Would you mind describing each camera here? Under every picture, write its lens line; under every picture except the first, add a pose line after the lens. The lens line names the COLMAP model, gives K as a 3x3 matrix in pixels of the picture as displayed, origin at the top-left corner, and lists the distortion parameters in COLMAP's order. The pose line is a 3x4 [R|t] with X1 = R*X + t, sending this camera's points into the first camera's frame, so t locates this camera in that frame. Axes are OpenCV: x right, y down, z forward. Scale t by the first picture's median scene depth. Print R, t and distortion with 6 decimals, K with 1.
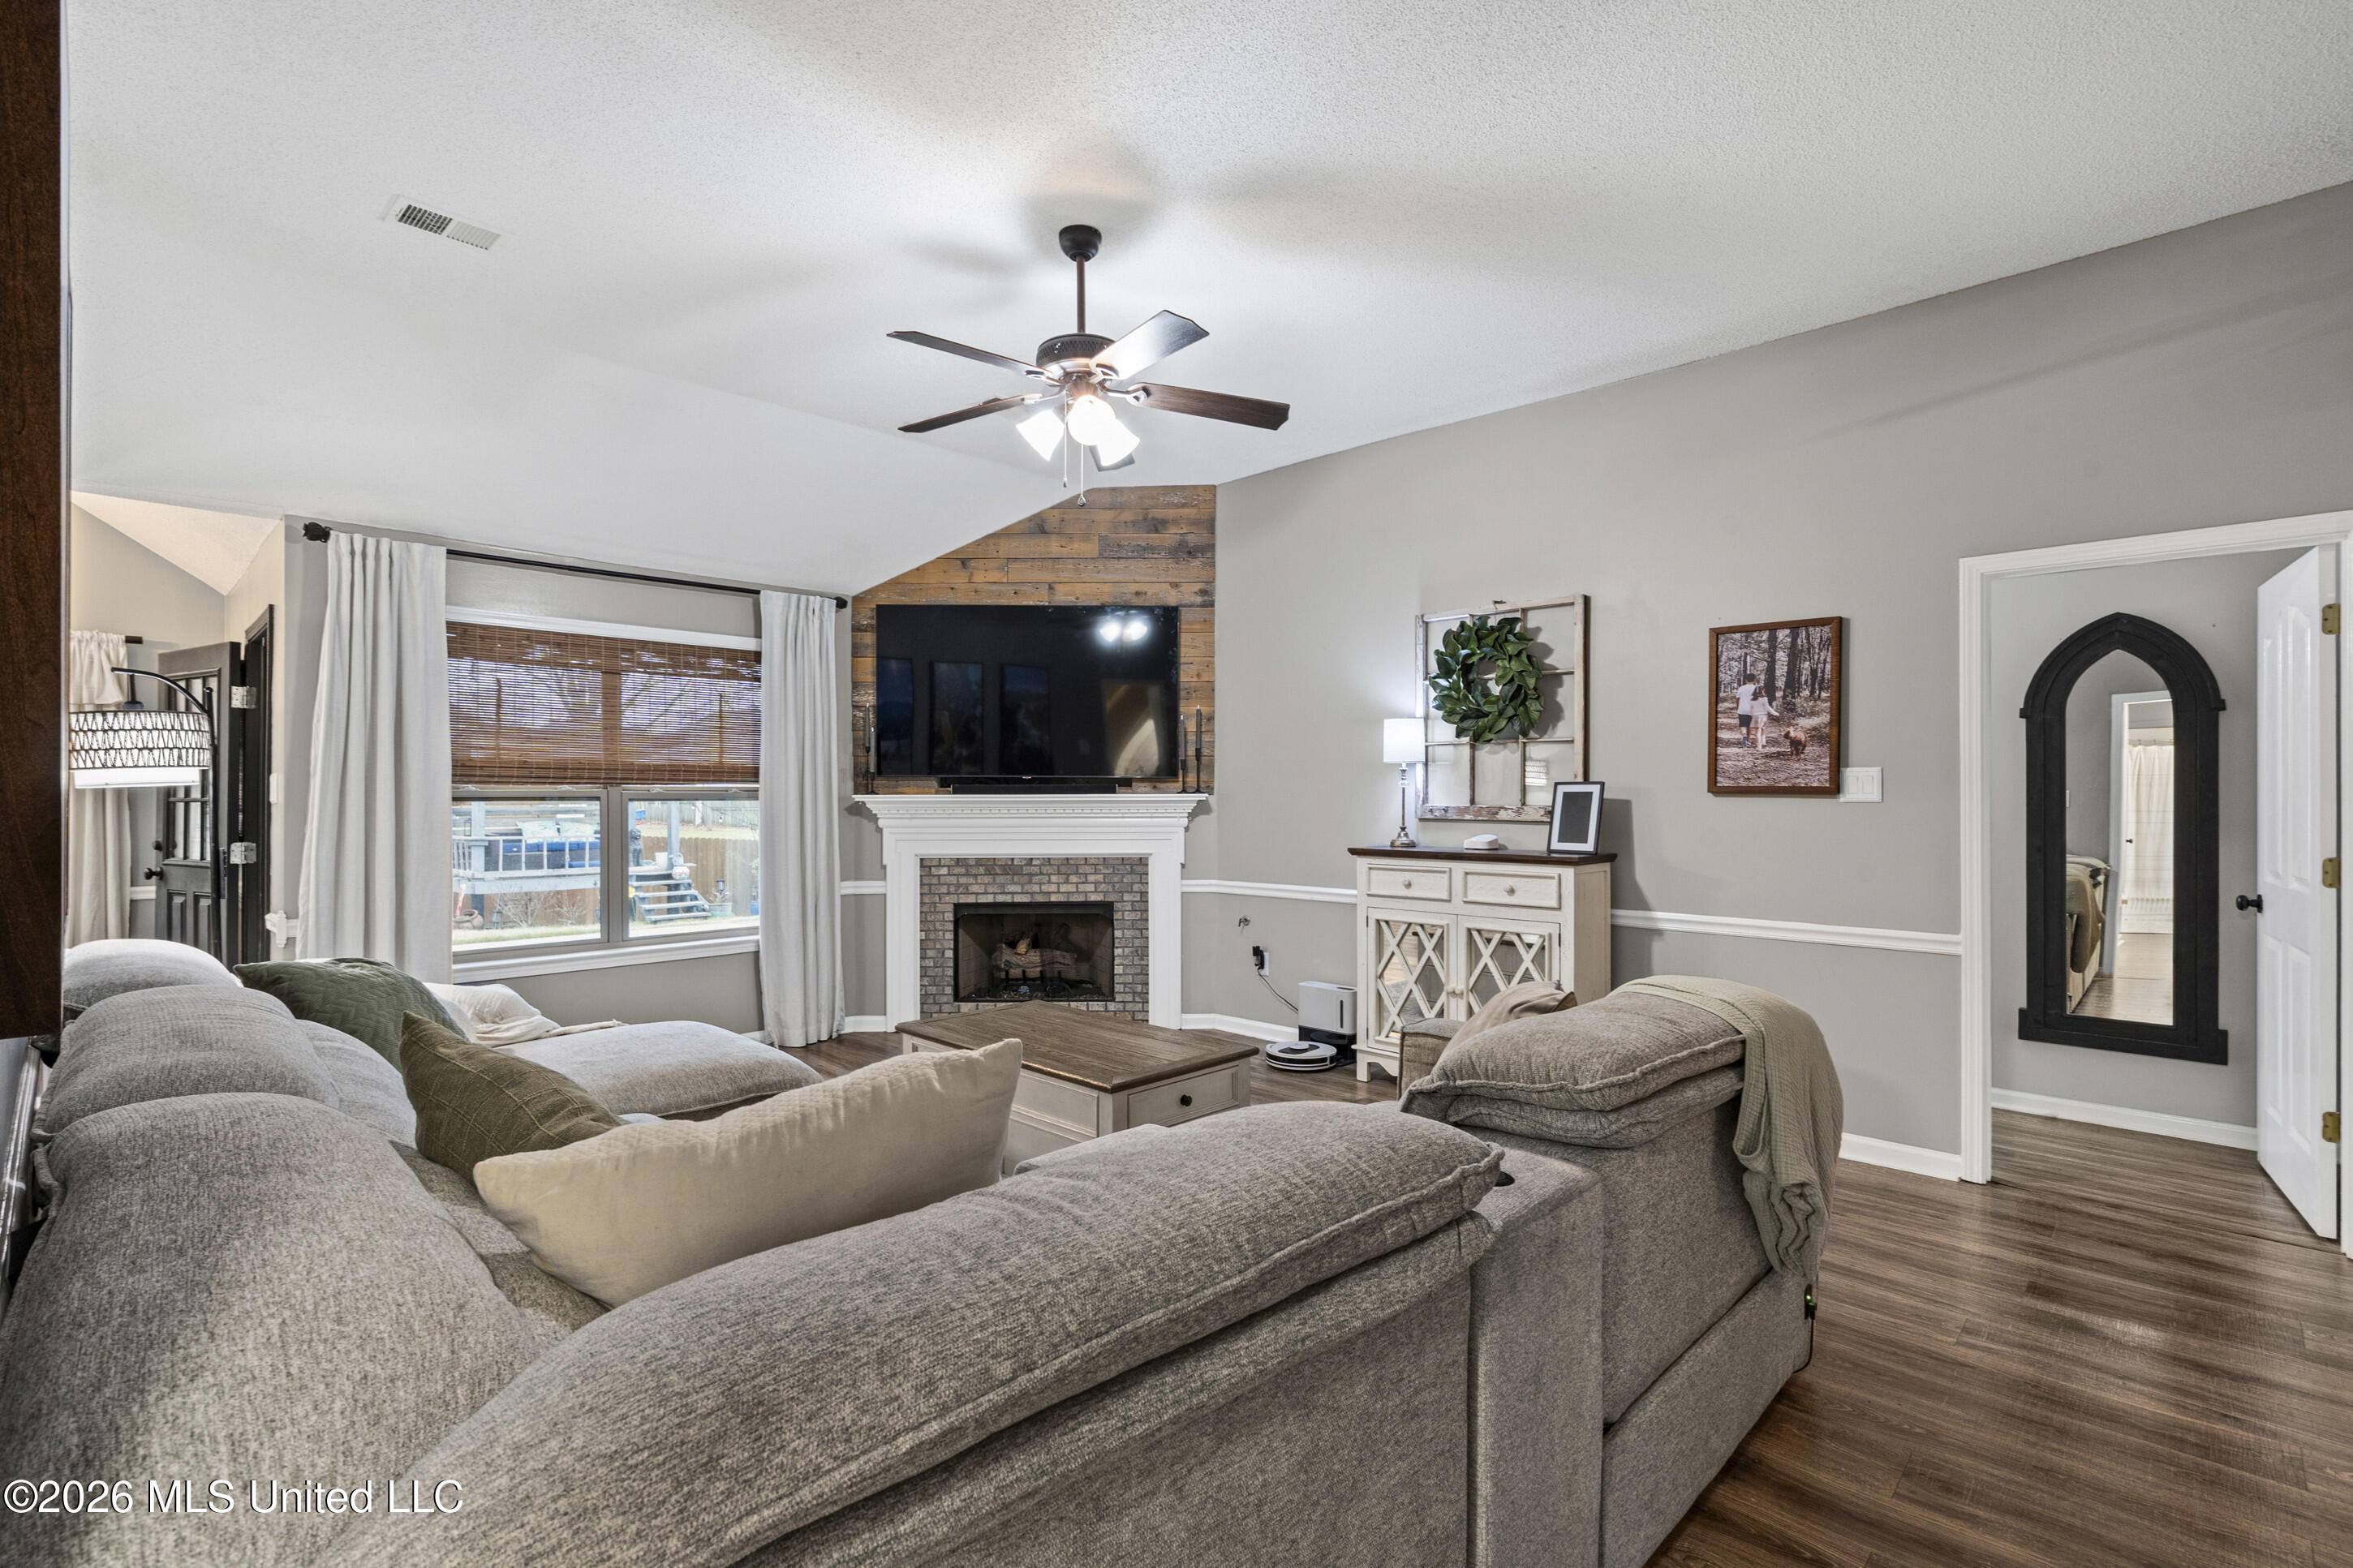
lens RADIAL K [[1079.6, 0, 1158.3], [0, 1079.6, 792.2], [0, 0, 1]] dist [-0.002055, 0.002424]
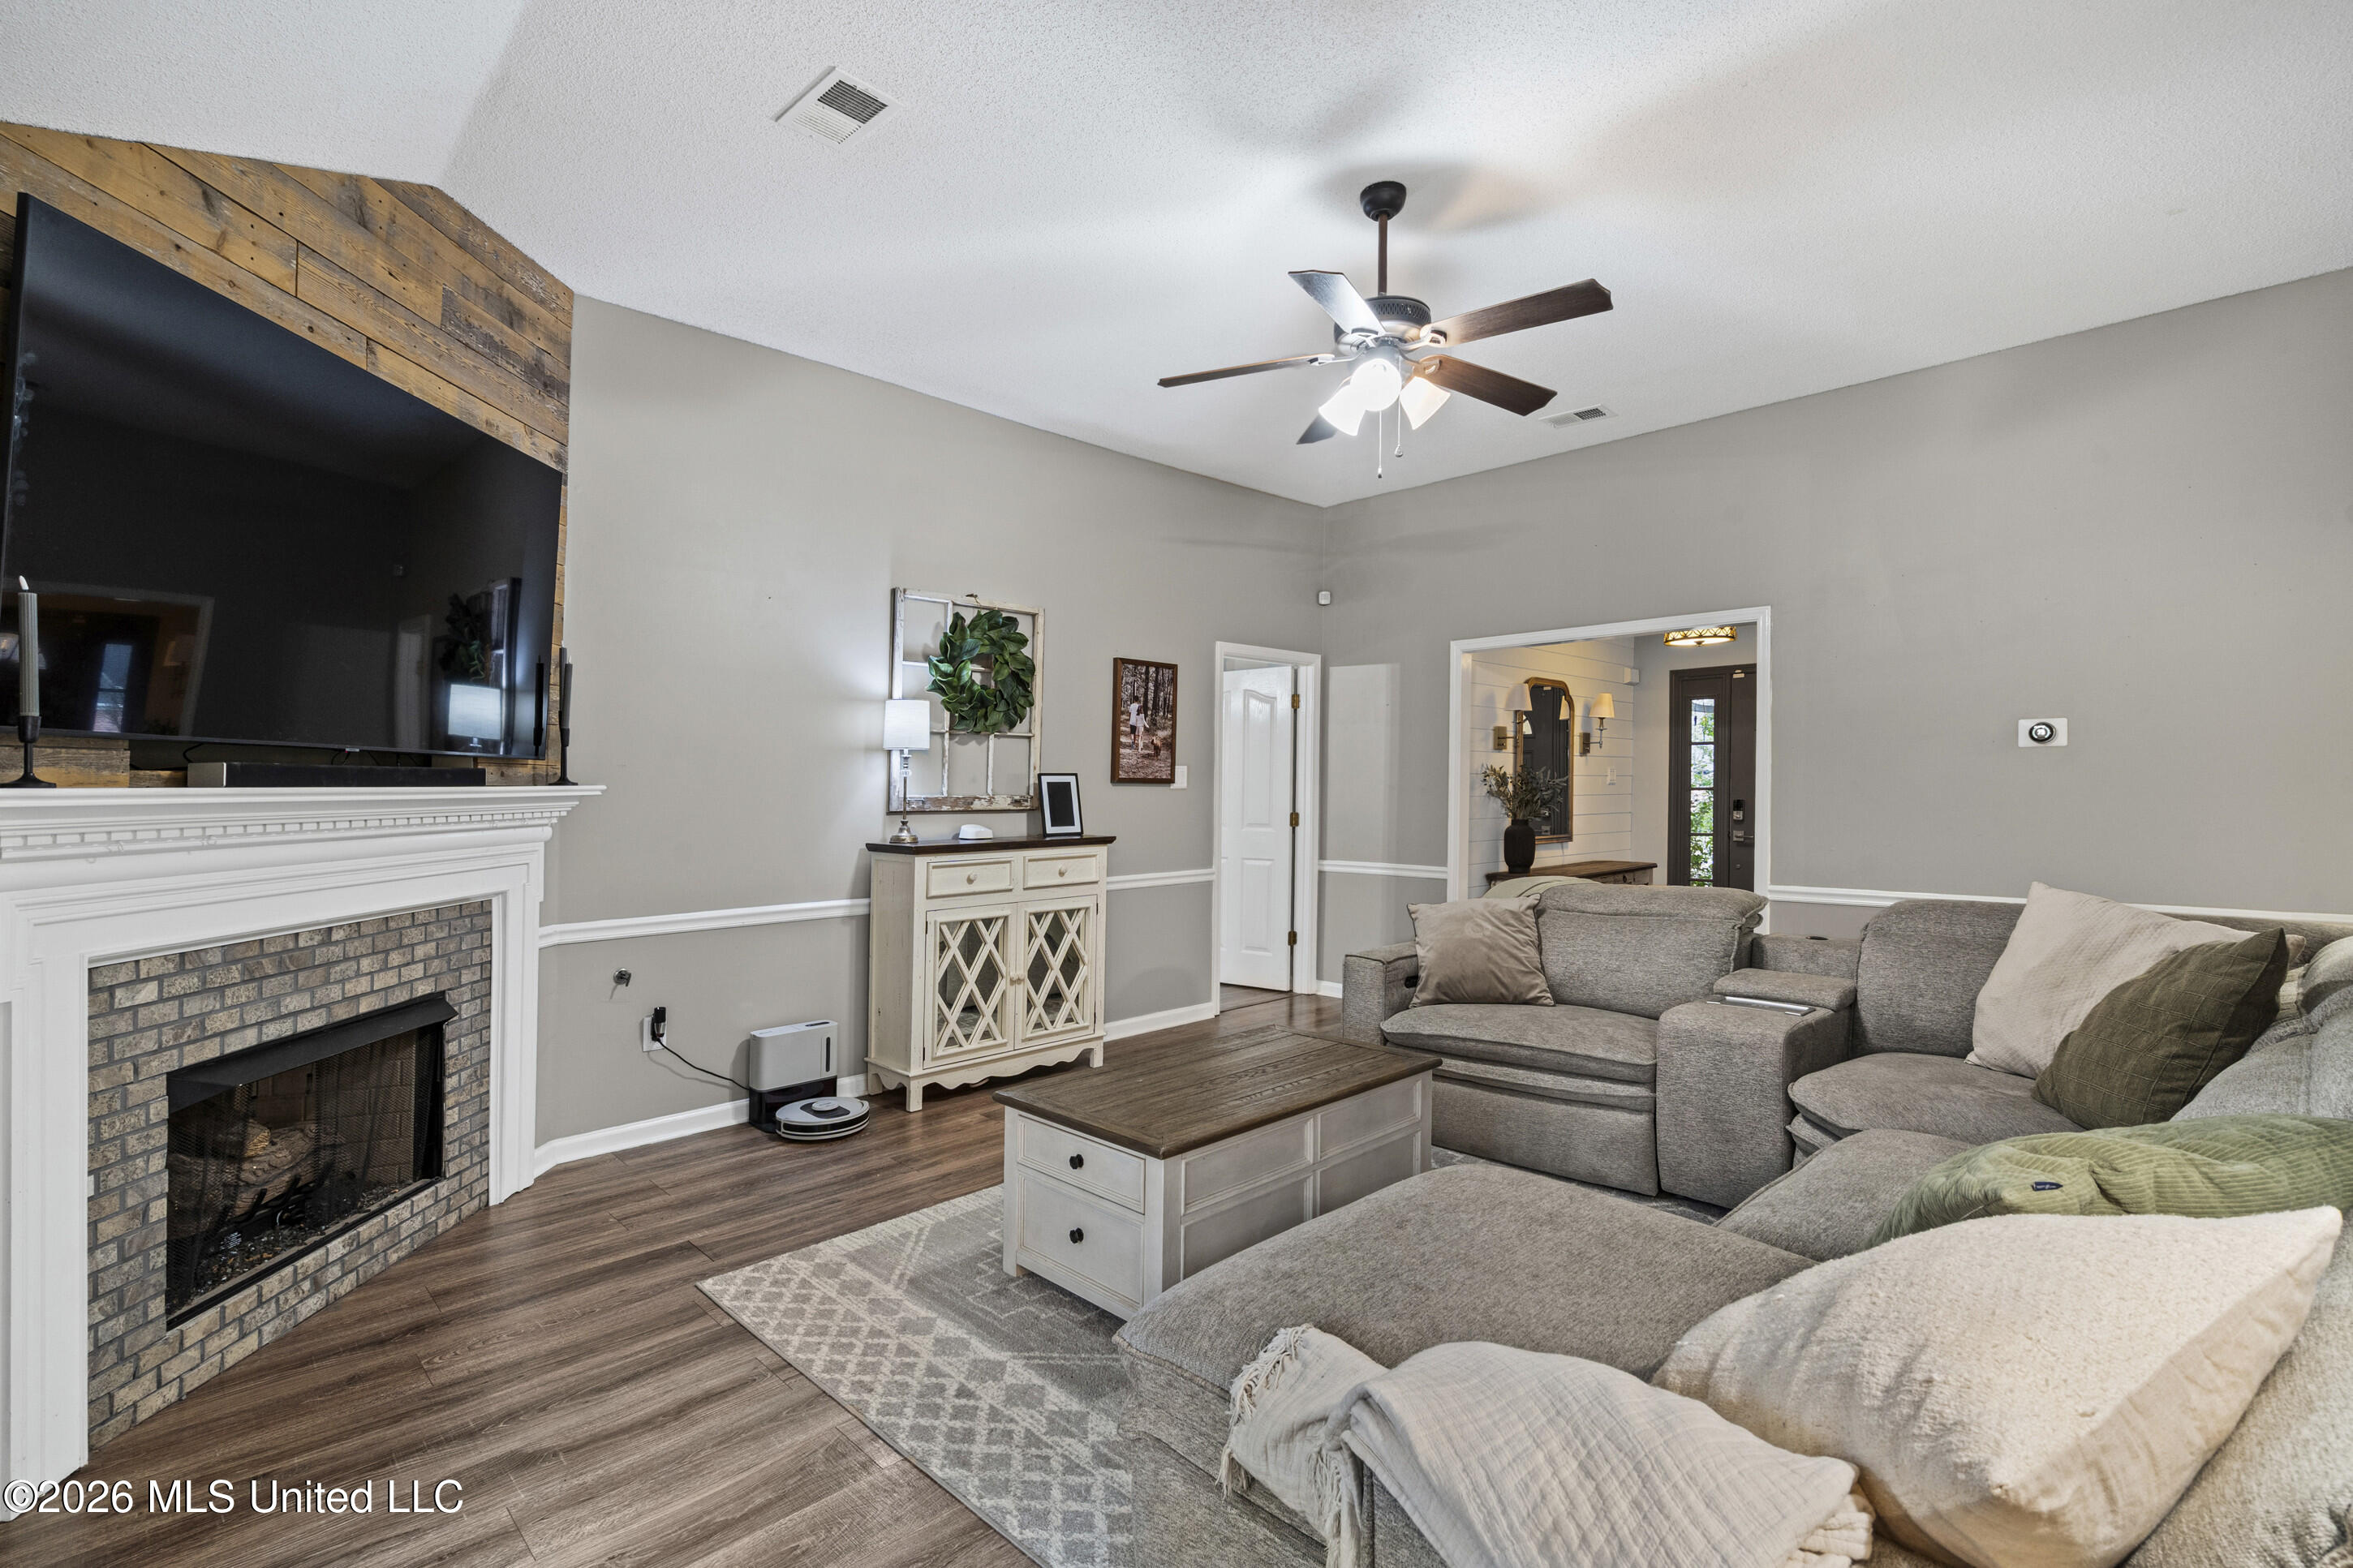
lens RADIAL K [[1079.6, 0, 1171.2], [0, 1079.6, 795.0], [0, 0, 1]] dist [-0.002055, 0.002424]
pose [[0.024570, -0.010746, 0.999640, -0.565798], [0.002102, 0.999941, 0.010698, 0.001095], [-0.999696, 0.001838, 0.024591, 0.638633]]
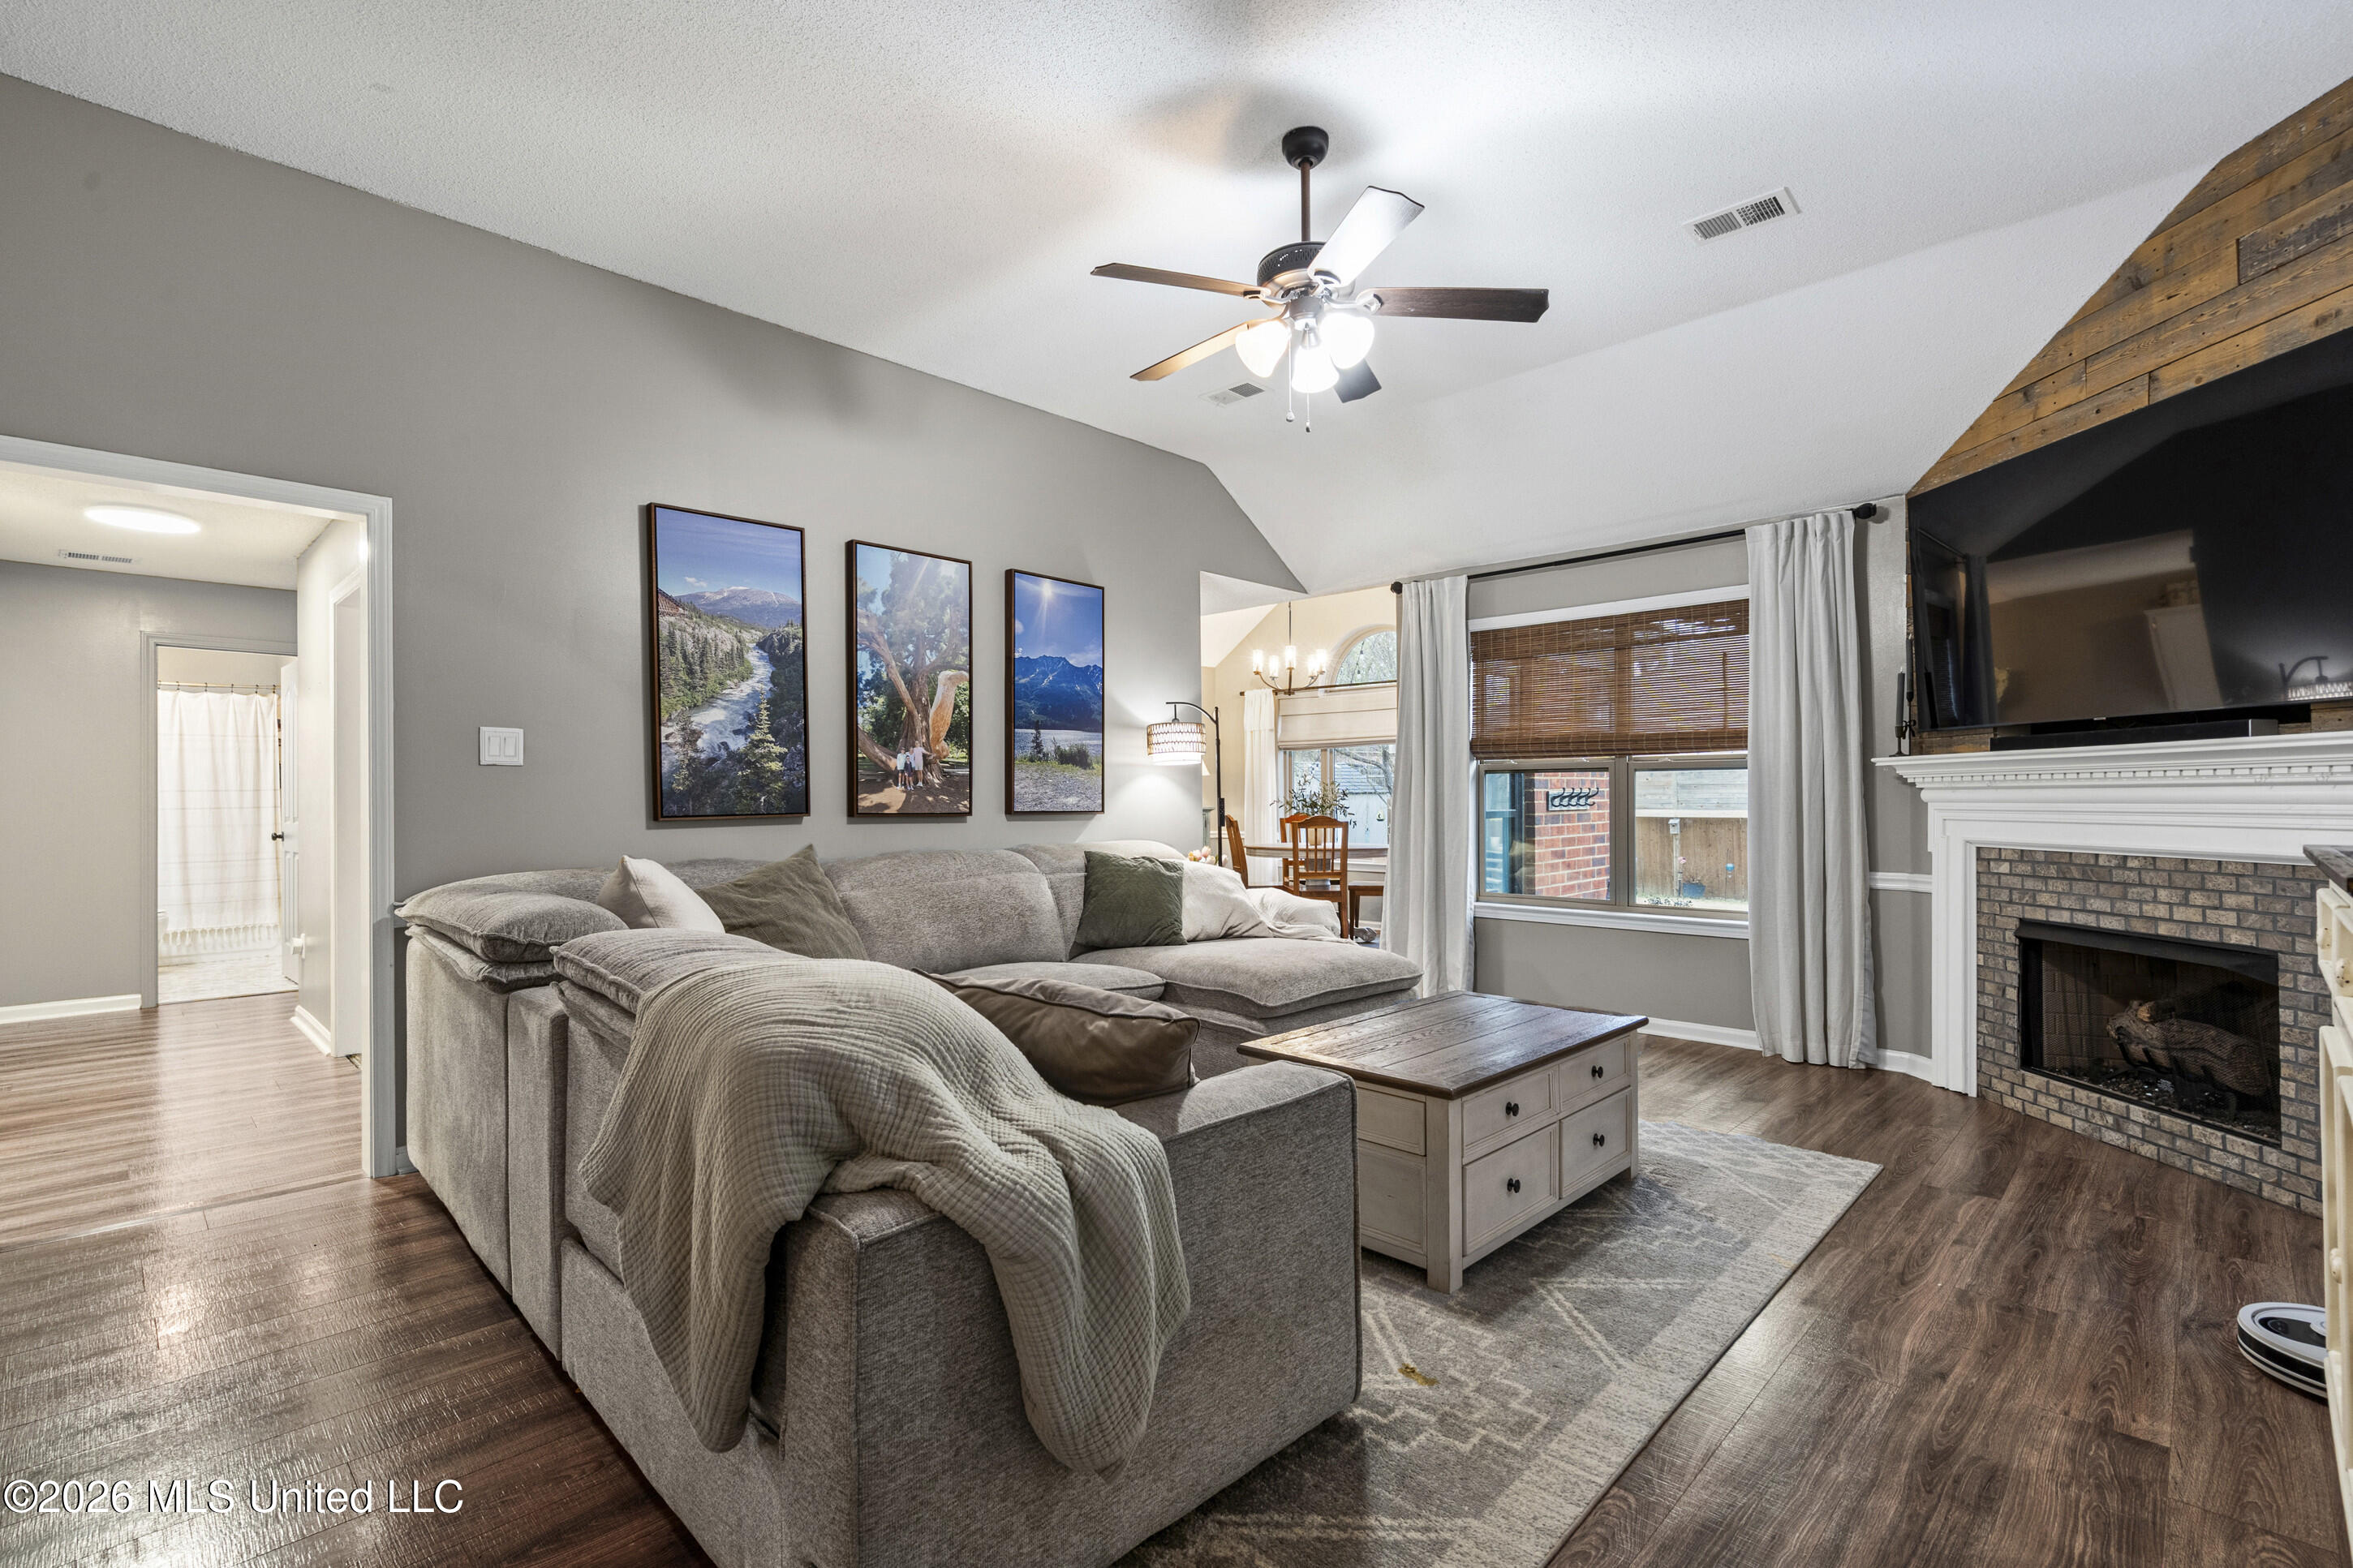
lens RADIAL K [[1079.6, 0, 1159.6], [0, 1079.6, 806.3], [0, 0, 1]] dist [-0.002055, 0.002424]
pose [[-0.006514, 0.008764, -0.999940, 0.472299], [0.005210, 0.999948, 0.008730, 0.026570], [0.999965, -0.005153, -0.006560, 0.485101]]
